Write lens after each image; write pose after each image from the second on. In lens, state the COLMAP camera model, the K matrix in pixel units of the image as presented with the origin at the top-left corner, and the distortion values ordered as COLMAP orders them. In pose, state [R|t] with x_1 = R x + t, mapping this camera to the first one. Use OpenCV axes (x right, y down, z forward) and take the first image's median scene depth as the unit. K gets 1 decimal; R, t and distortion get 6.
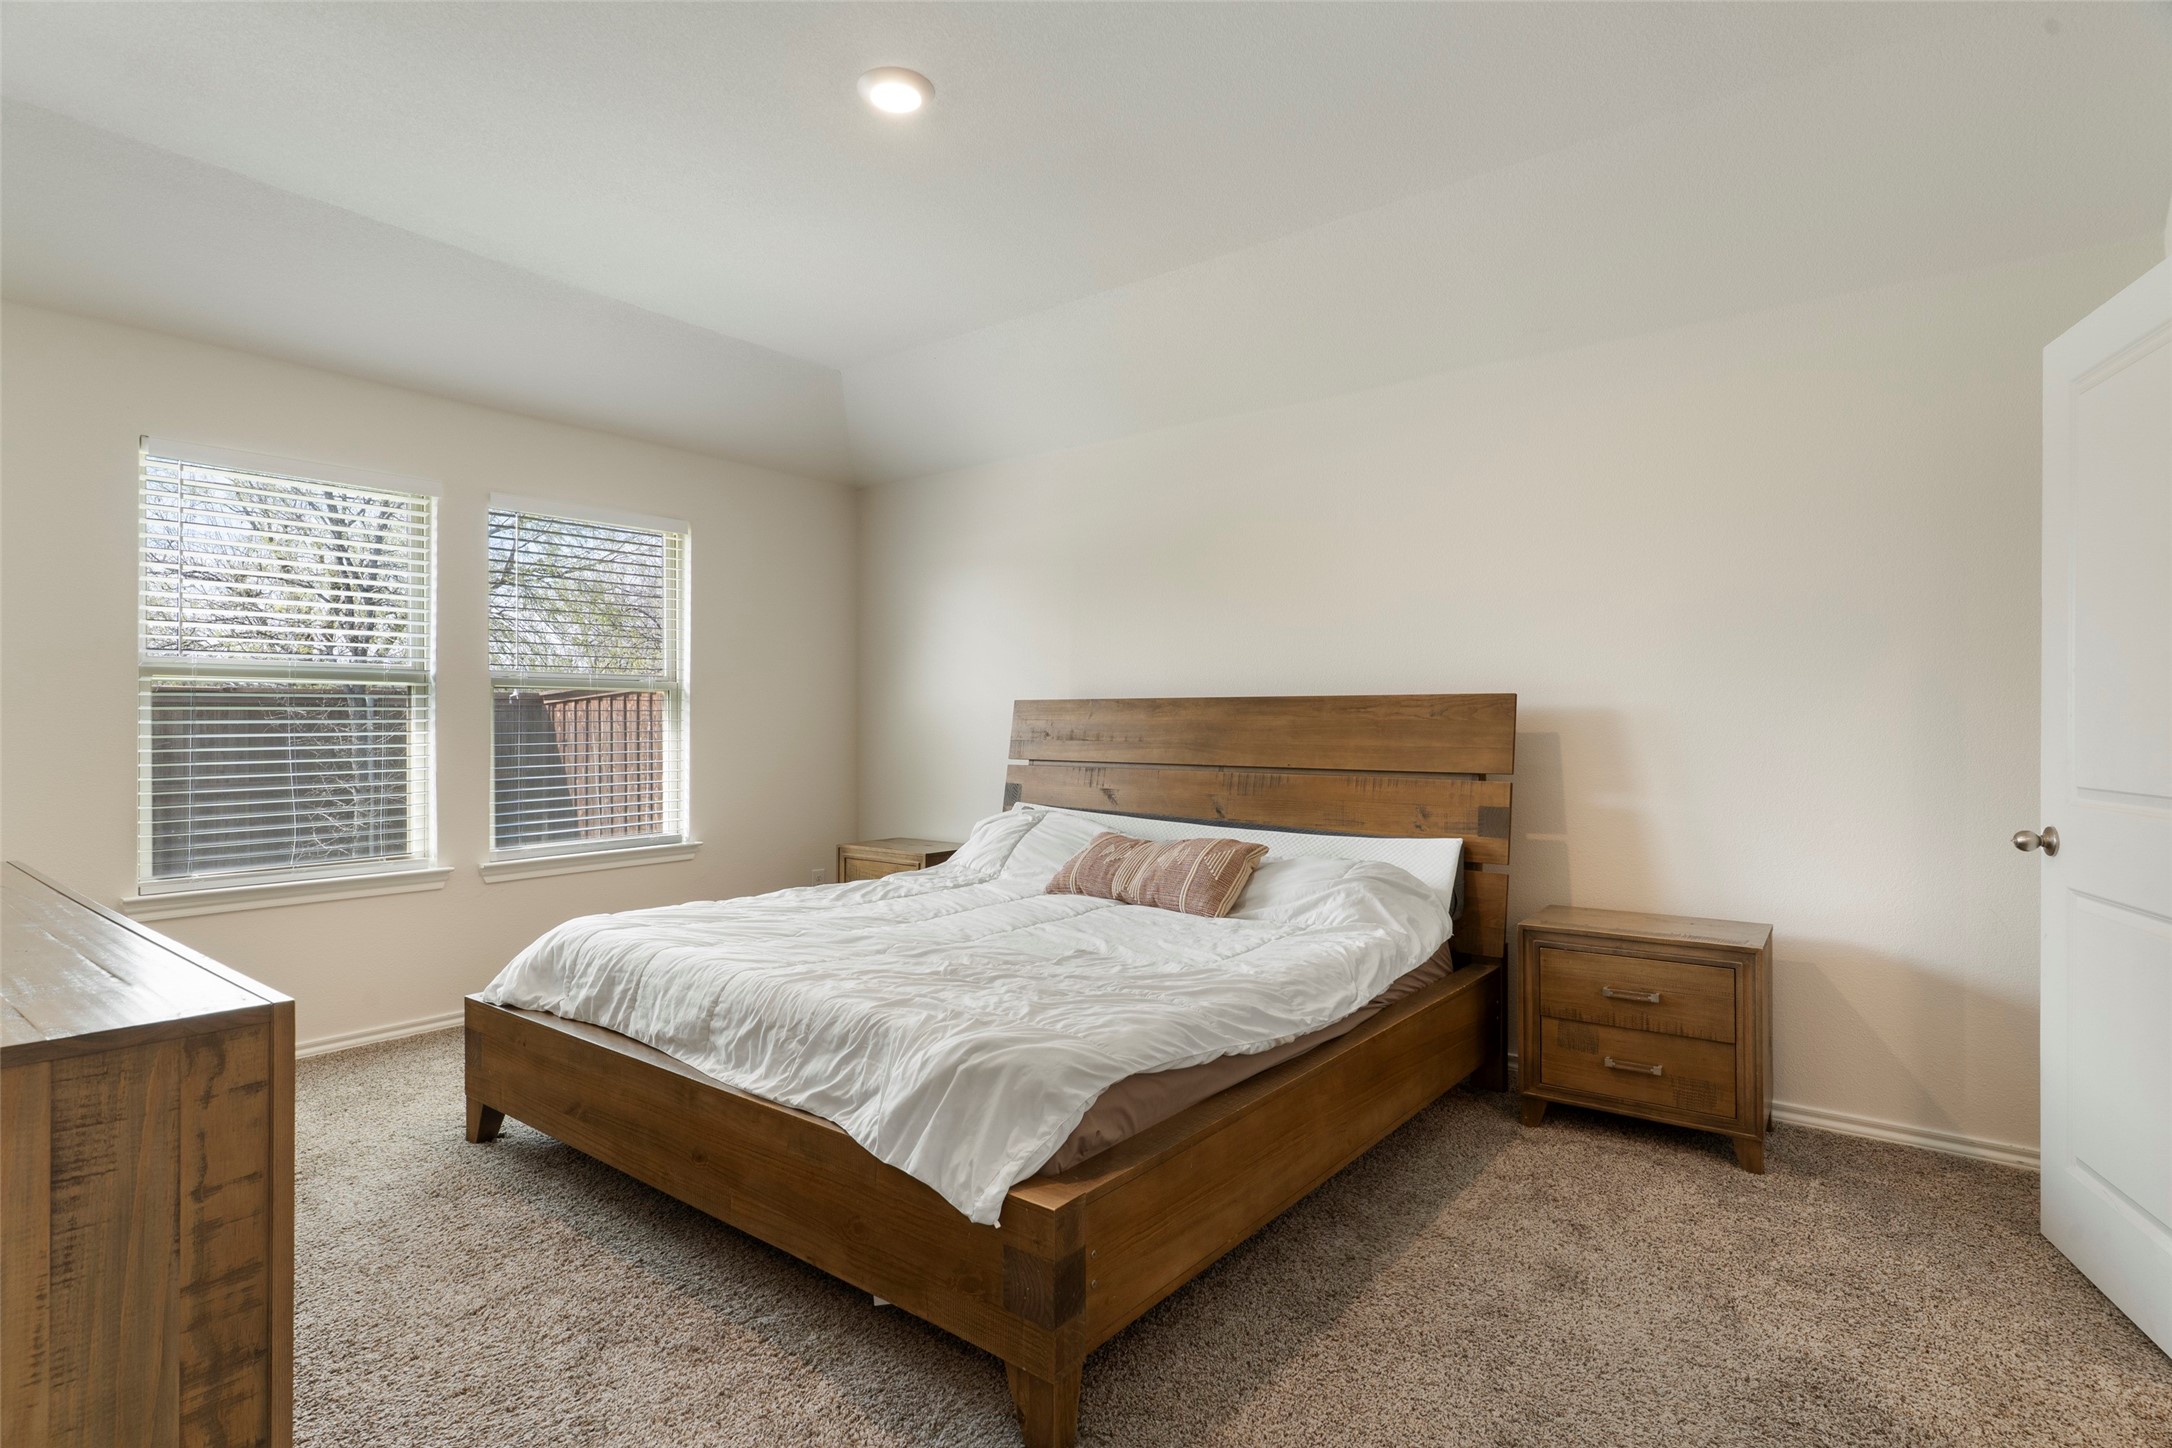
lens RADIAL K [[1069.7, 0, 1070.8], [0, 1069.7, 736.5], [0, 0, 1]] dist [0.003049, 0.000949]
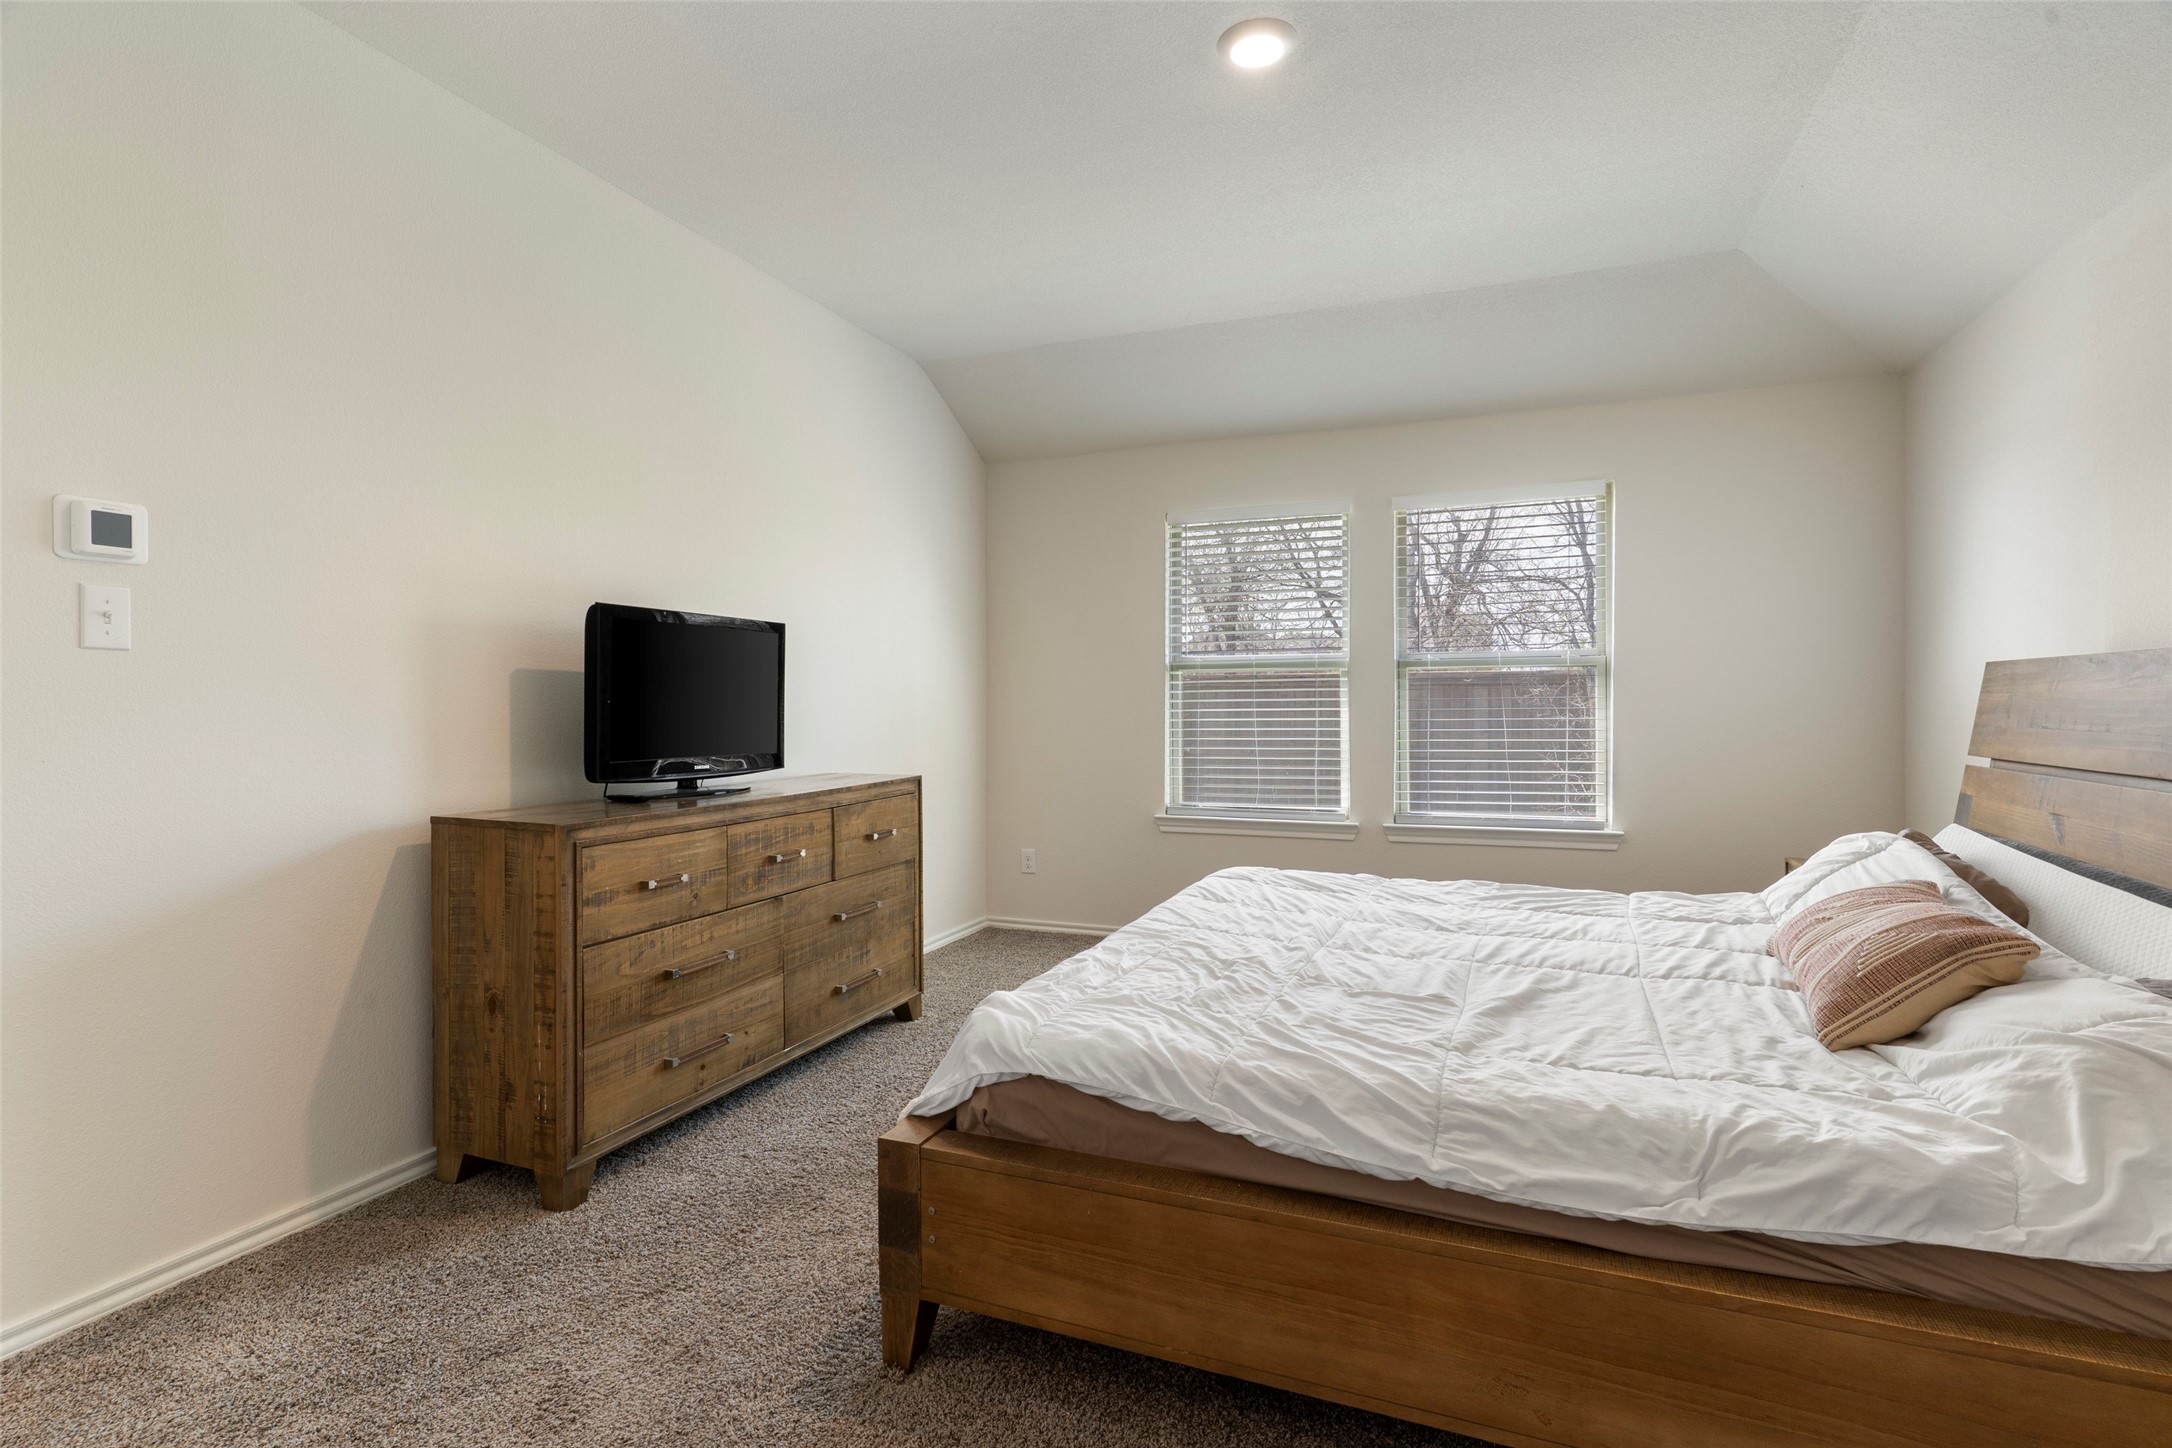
lens RADIAL K [[1055.8, 0, 1086.0], [0, 1055.8, 724.0], [0, 0, 1]] dist [0.001952, 0.000305]
pose [[0.295146, 0.020148, -0.955240, 0.570636], [-0.010828, 0.999784, 0.017742, -0.006135], [0.955391, 0.005107, 0.295300, 0.458966]]
